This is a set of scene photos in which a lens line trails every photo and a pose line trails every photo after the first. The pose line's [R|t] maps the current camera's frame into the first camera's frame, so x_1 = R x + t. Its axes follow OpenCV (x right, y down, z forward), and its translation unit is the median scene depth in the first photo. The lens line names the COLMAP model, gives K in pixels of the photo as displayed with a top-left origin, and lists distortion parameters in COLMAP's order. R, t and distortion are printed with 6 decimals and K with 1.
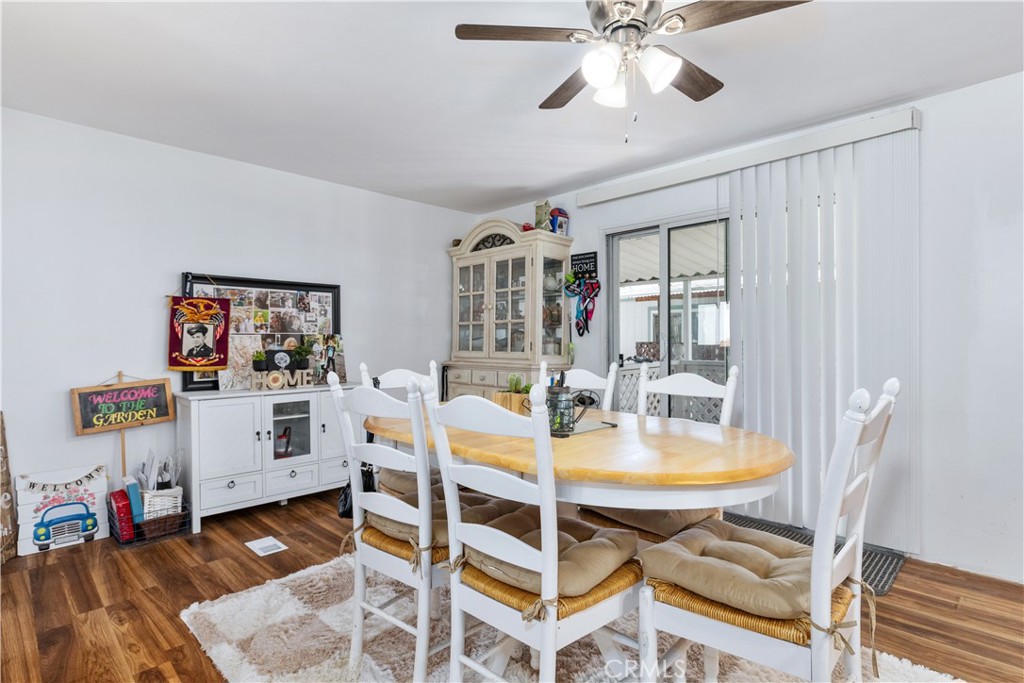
lens RADIAL K [[511.2, 0, 511.8], [0, 511.2, 344.9], [0, 0, 1]] dist [-0.002102, -0.000492]
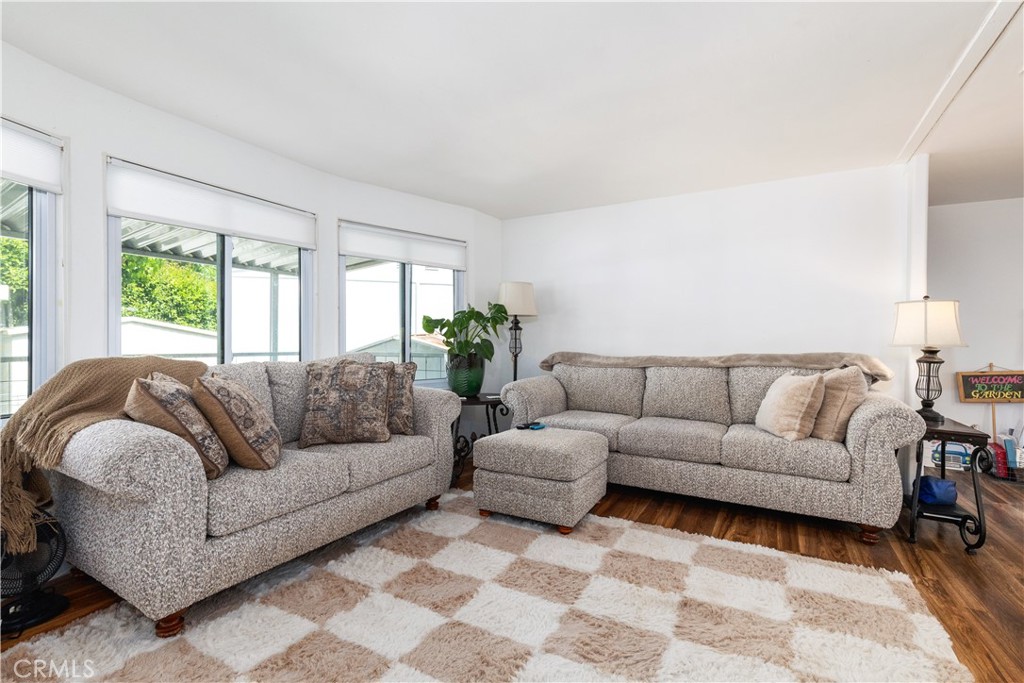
lens RADIAL K [[465.6, 0, 516.4], [0, 465.6, 333.4], [0, 0, 1]] dist [0.009711, 0.000393]
pose [[0.260974, -0.001220, -0.965345, 0.141999], [-0.019984, 0.999778, -0.006666, 0.001083], [0.965139, 0.021031, 0.260892, -0.509540]]
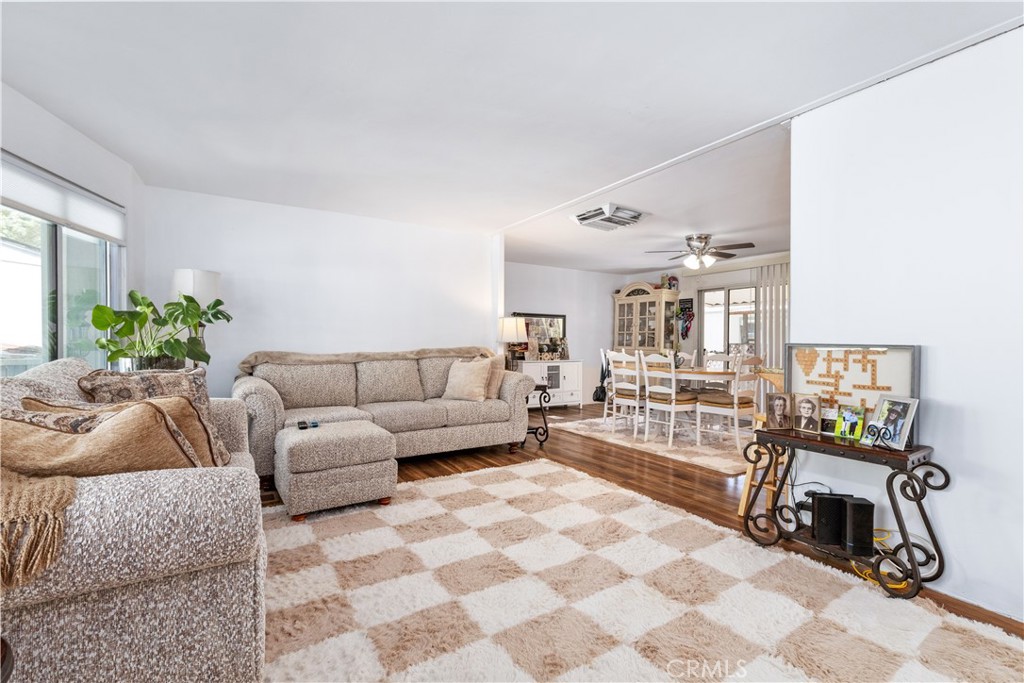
lens RADIAL K [[465.6, 0, 502.2], [0, 465.6, 344.9], [0, 0, 1]] dist [0.009711, 0.000393]
pose [[0.970893, 0.015381, -0.239018, -0.125485], [-0.015186, 0.999881, 0.002656, 0.010051], [0.239031, 0.001051, 0.971011, -1.001336]]
